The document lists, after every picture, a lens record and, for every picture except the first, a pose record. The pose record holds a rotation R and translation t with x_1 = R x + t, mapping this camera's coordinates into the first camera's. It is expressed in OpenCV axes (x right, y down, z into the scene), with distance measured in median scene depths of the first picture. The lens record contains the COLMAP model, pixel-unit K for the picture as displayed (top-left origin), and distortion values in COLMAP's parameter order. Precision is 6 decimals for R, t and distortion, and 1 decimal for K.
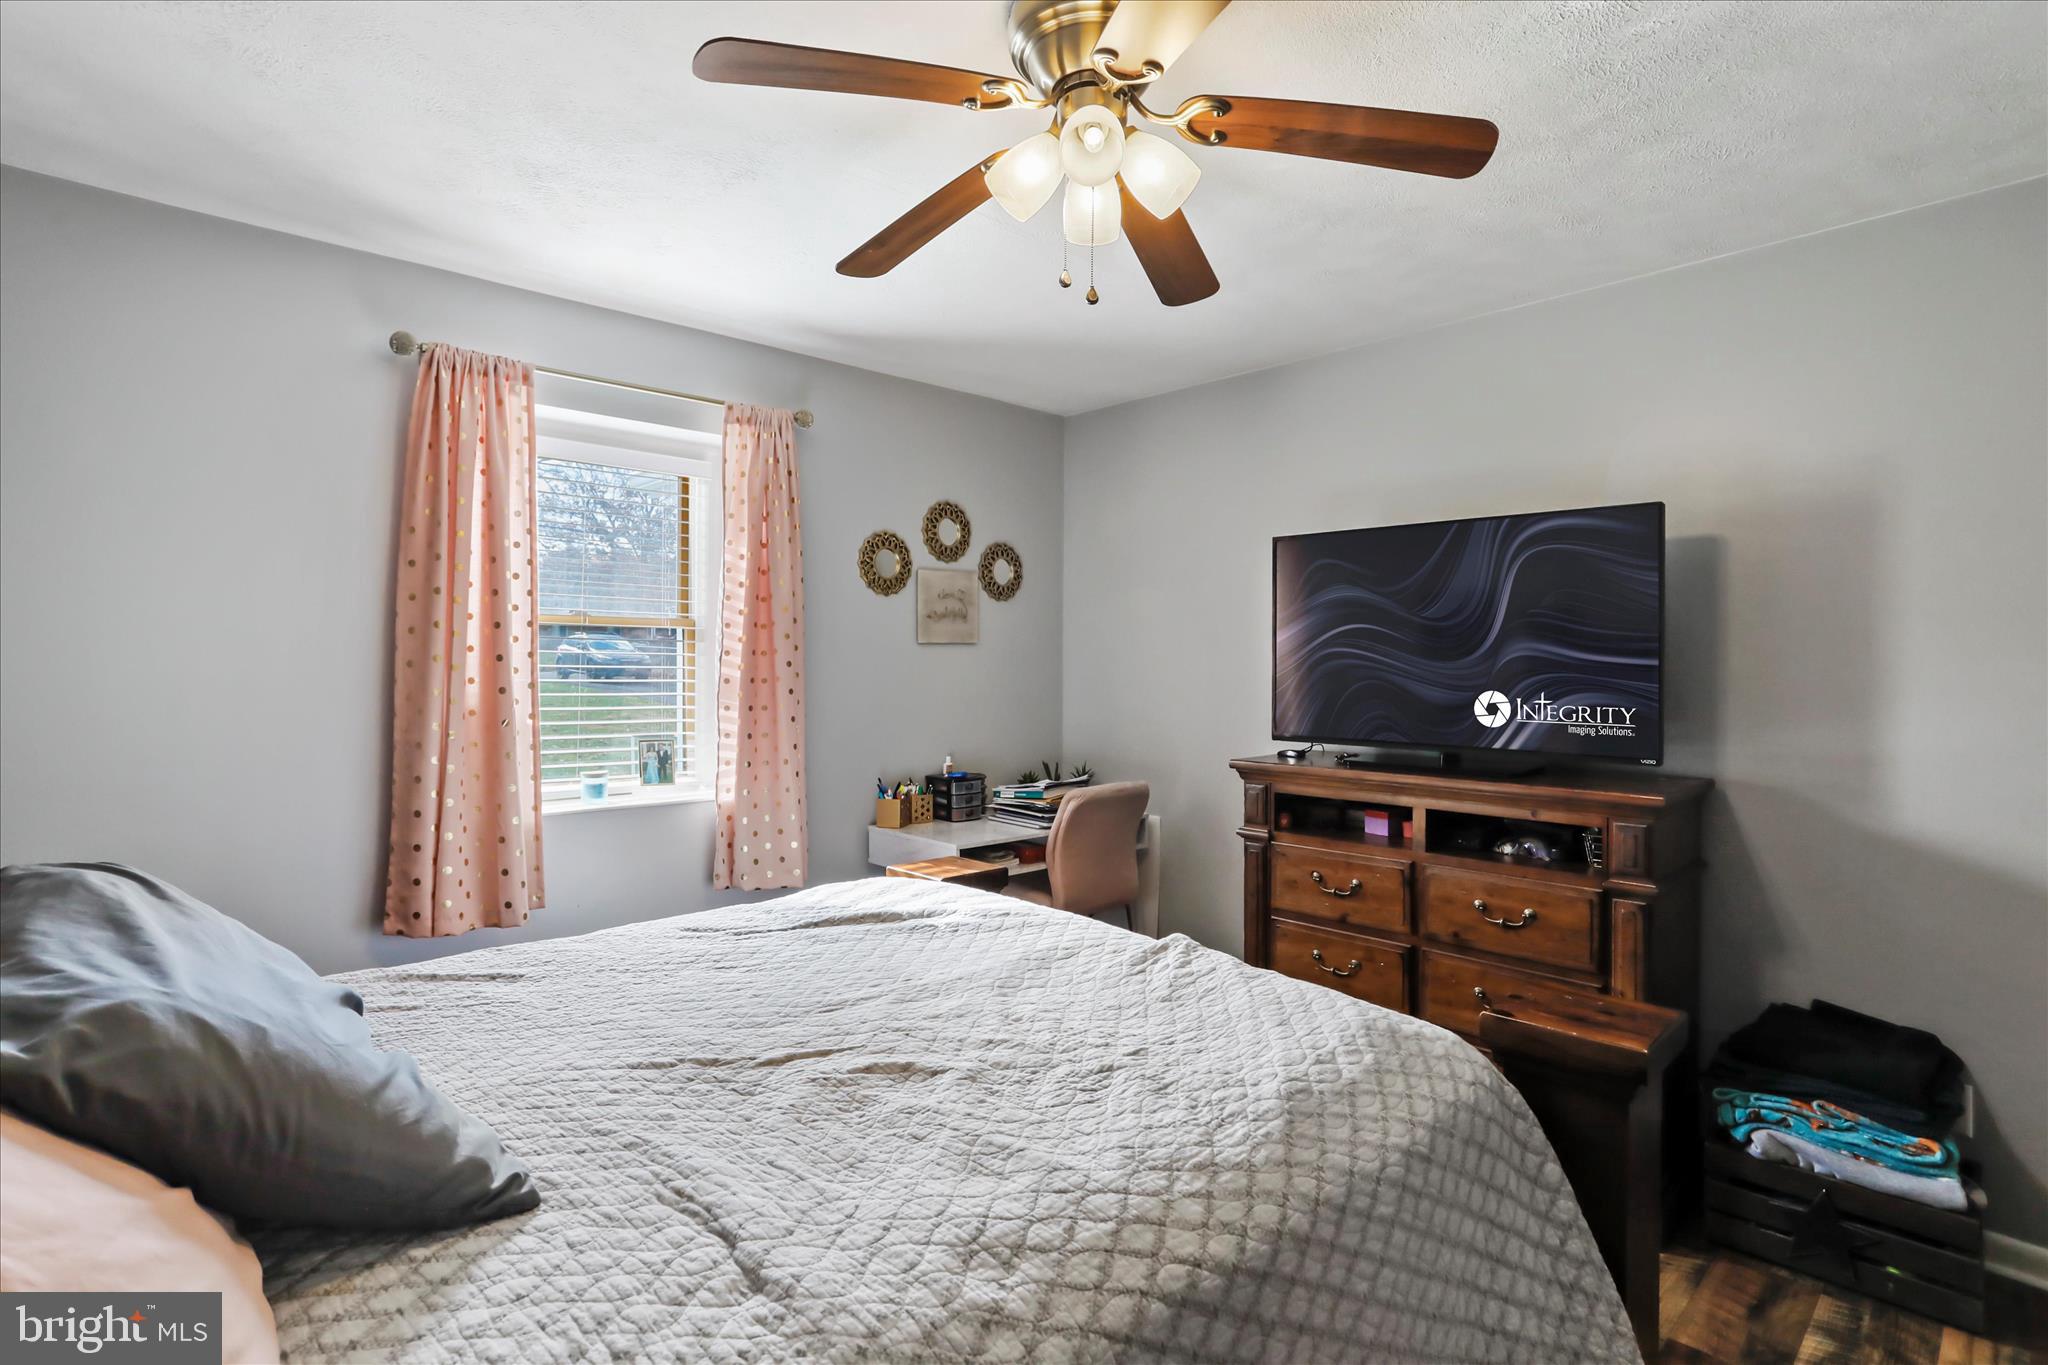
lens RADIAL K [[1024.4, 0, 1016.9], [0, 1024.4, 674.4], [0, 0, 1]] dist [-0.028679, 0.001166]
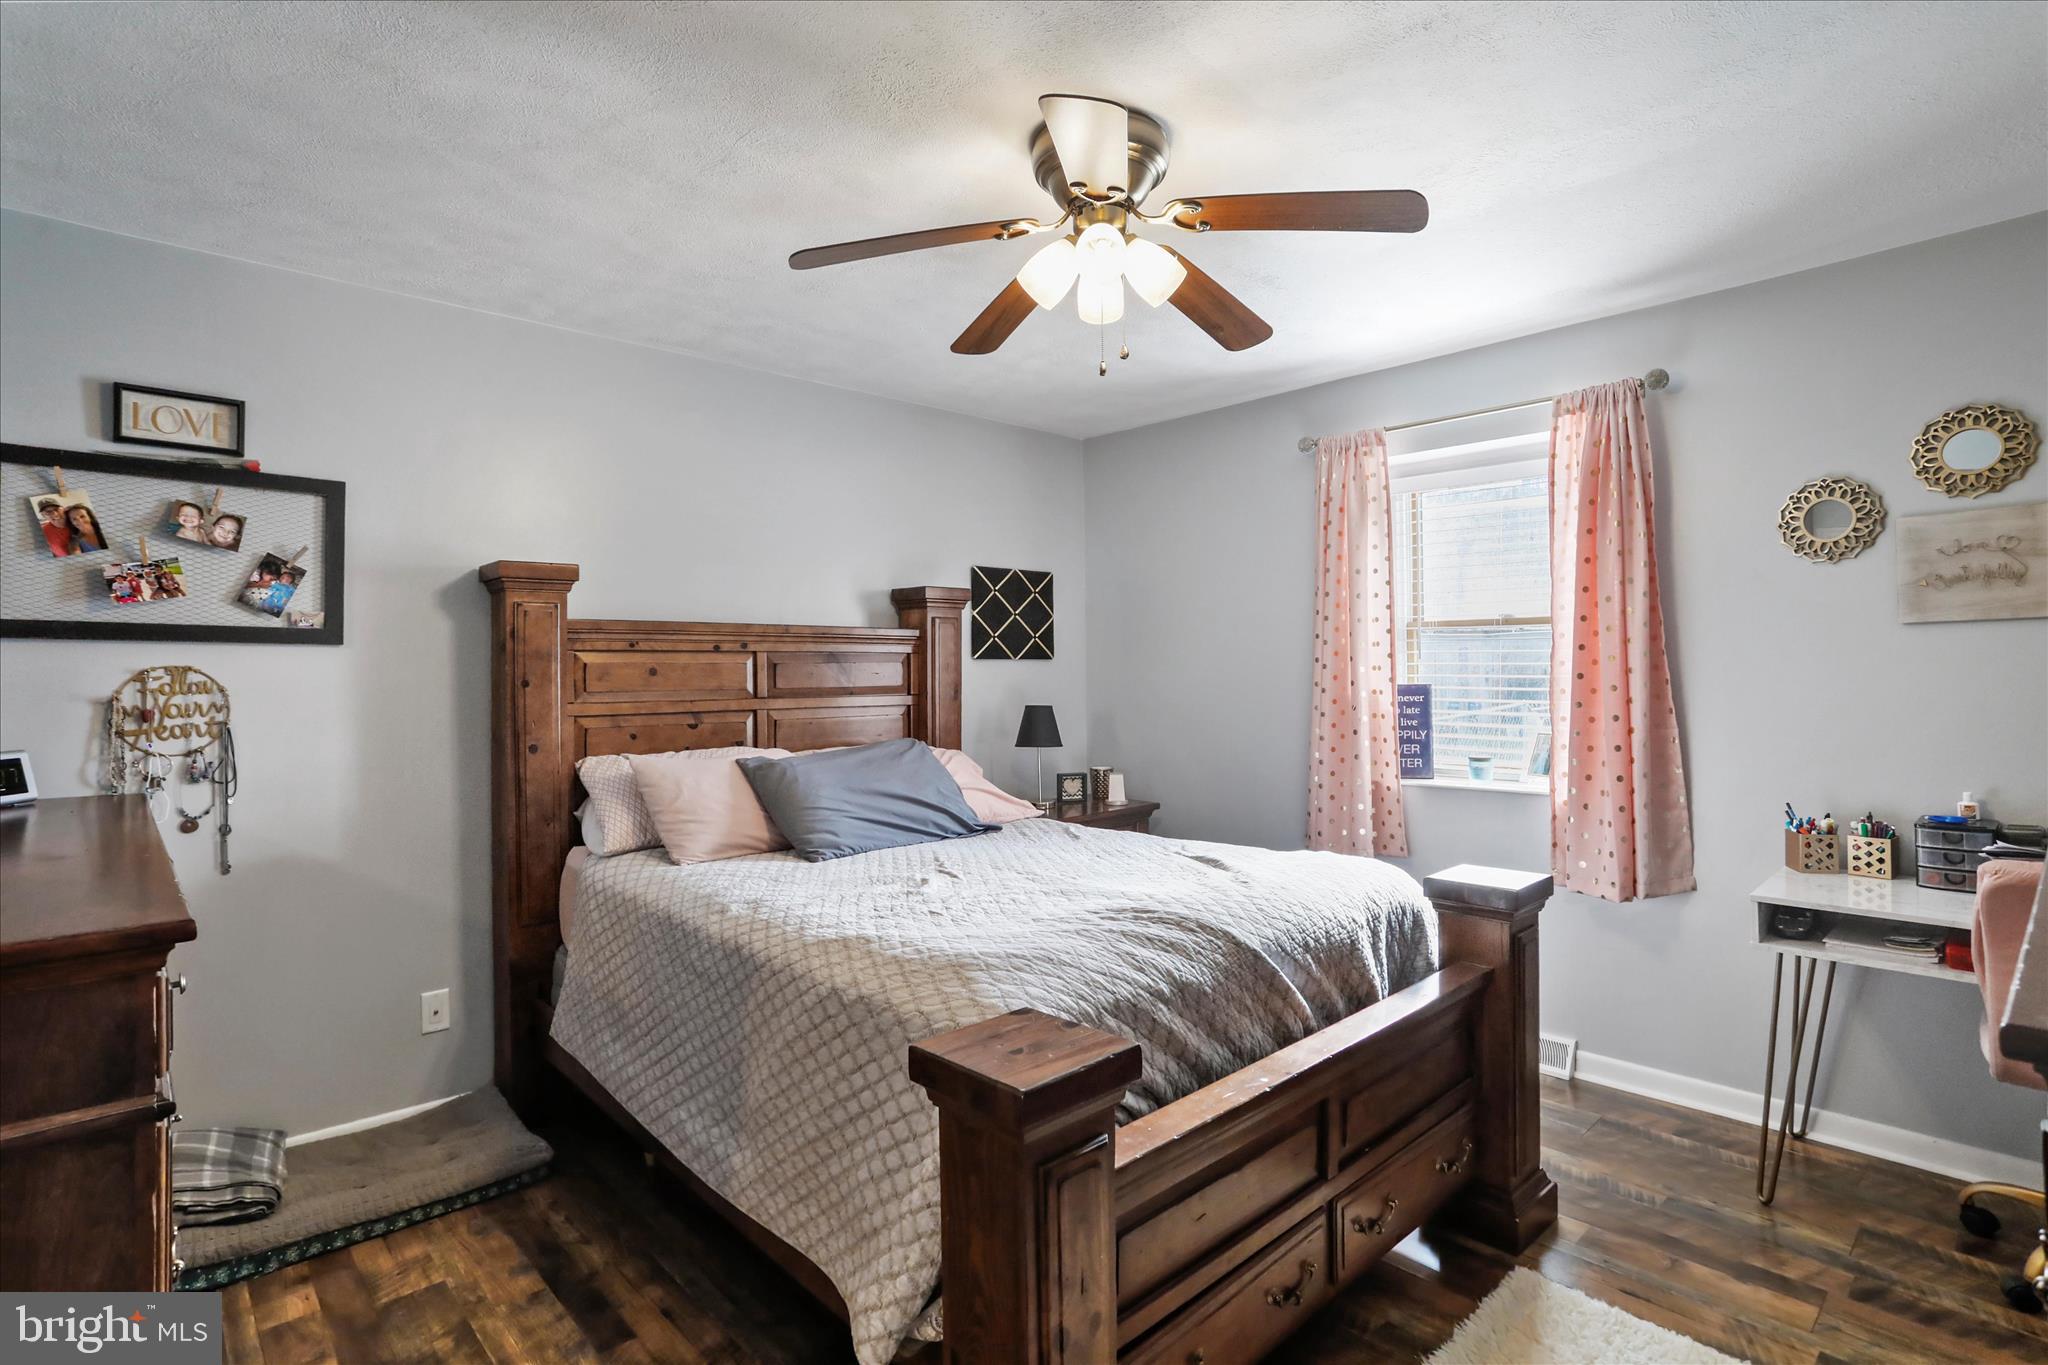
lens RADIAL K [[1024.4, 0, 1016.9], [0, 1024.4, 674.4], [0, 0, 1]] dist [-0.028679, 0.001166]
pose [[-0.016909, 0.001453, -0.999856, 0.713641], [0.004377, 0.999989, 0.001380, 0.000634], [0.999847, -0.004353, -0.016915, 0.488357]]
